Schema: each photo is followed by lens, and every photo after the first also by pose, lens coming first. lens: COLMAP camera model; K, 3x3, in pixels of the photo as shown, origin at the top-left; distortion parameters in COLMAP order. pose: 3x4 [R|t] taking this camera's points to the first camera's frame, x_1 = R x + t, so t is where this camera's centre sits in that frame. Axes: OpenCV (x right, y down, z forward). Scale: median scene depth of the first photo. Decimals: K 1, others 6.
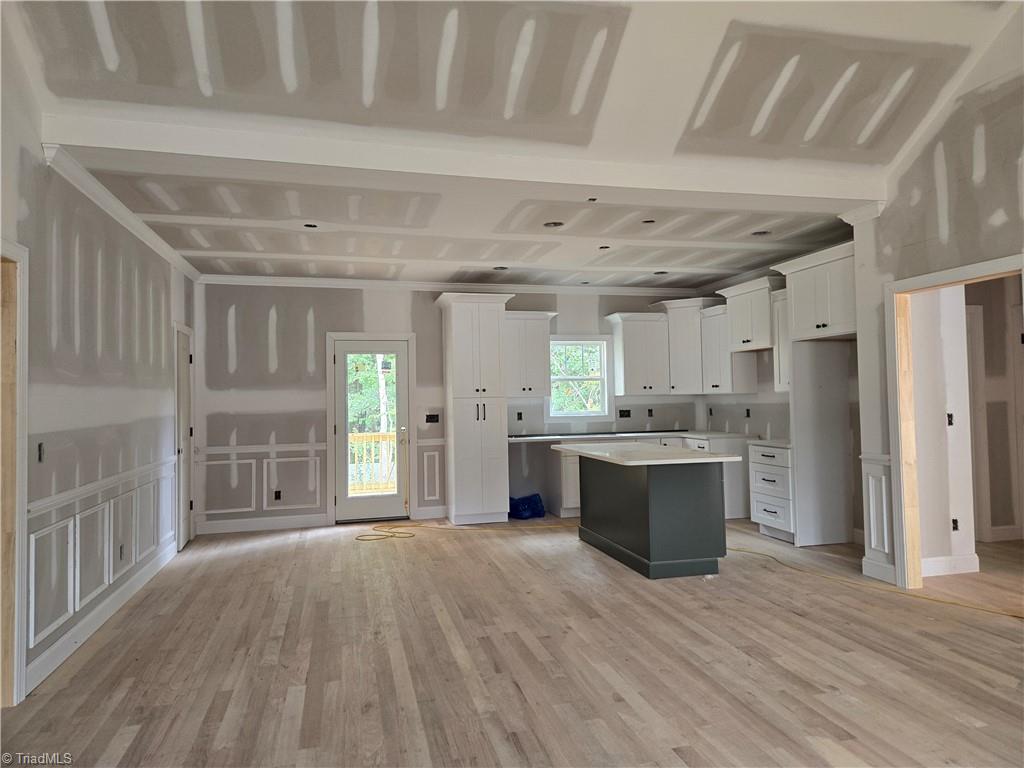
lens RADIAL K [[659.9, 0, 515.0], [0, 659.9, 374.2], [0, 0, 1]] dist [0.000929, 0.000009]
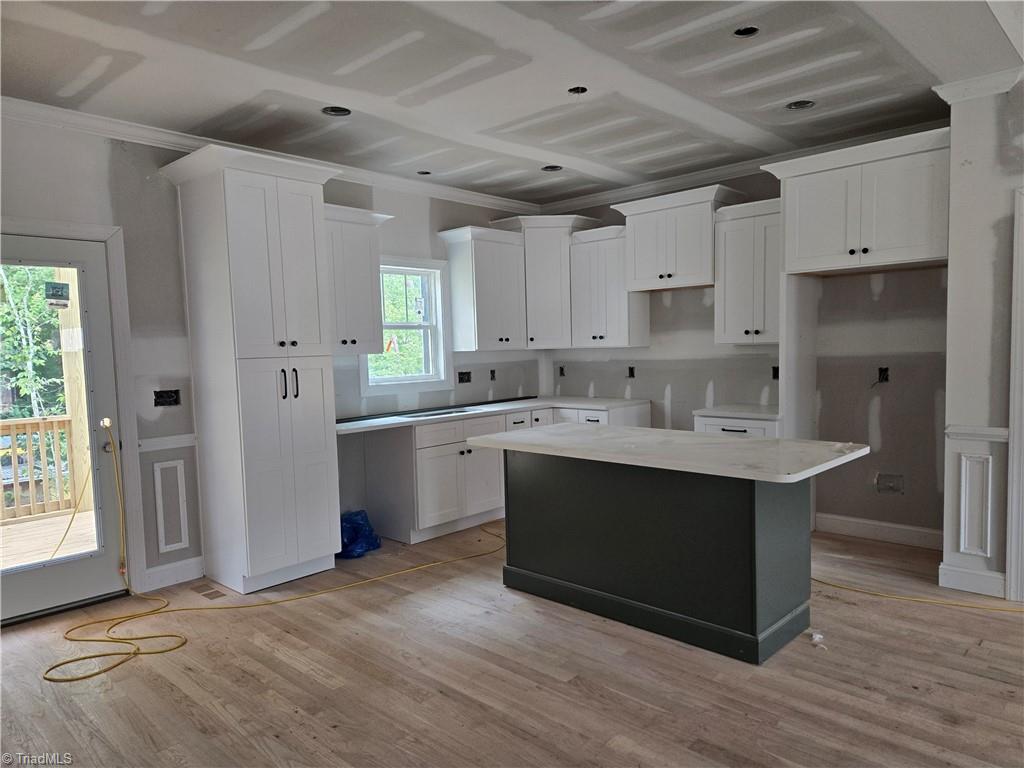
lens RADIAL K [[687.6, 0, 541.5], [0, 687.6, 397.5], [0, 0, 1]] dist [0.064245, -0.060533]
pose [[0.844041, -0.045337, 0.534359, -0.173011], [-0.008594, 0.995149, 0.098006, 0.010180], [-0.536210, -0.087314, 0.839556, 0.382044]]
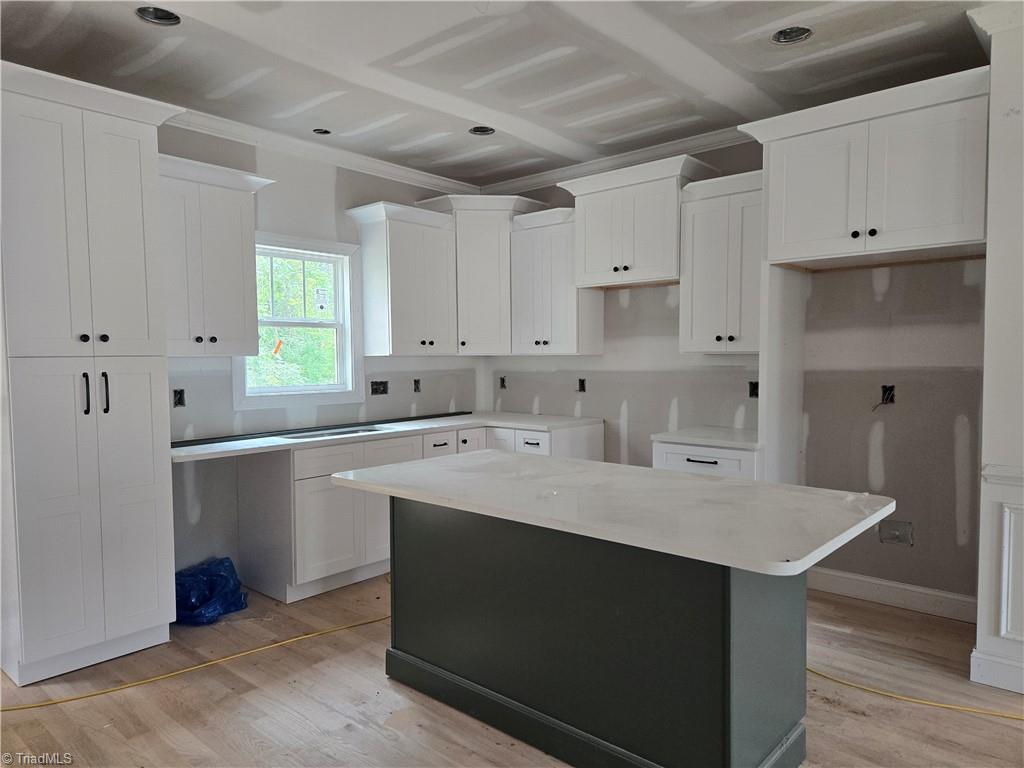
lens RADIAL K [[687.6, 0, 541.5], [0, 687.6, 397.5], [0, 0, 1]] dist [0.064245, -0.060533]
pose [[0.822034, -0.022906, 0.568977, -0.066675], [-0.028276, 0.996316, 0.080963, 0.017398], [-0.568736, -0.082643, 0.818358, 0.476204]]
